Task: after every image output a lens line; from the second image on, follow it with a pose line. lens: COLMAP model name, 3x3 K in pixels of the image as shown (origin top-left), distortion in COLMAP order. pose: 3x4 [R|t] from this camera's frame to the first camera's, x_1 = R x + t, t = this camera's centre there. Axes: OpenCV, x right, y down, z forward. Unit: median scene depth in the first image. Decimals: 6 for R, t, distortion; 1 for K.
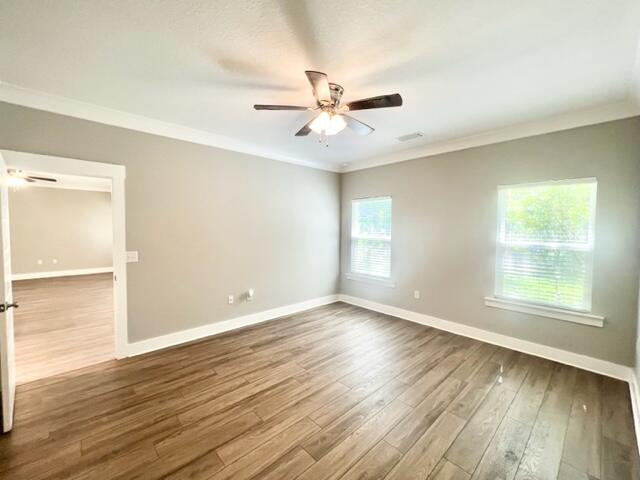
lens RADIAL K [[258.9, 0, 314.5], [0, 258.9, 239.7], [0, 0, 1]] dist [-0.001780, 0.000373]
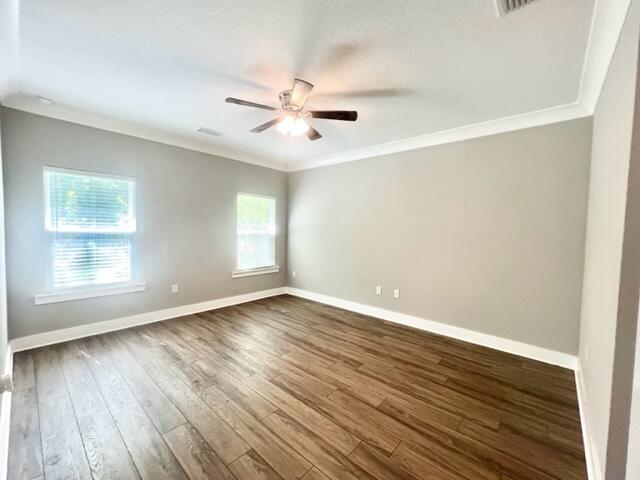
lens RADIAL K [[258.9, 0, 321.3], [0, 258.9, 240.3], [0, 0, 1]] dist [-0.001780, 0.000373]
pose [[-0.079844, -0.054800, 0.995300, -1.200549], [0.022001, 0.998148, 0.056722, -0.020002], [-0.996565, 0.026427, -0.078490, 1.059035]]
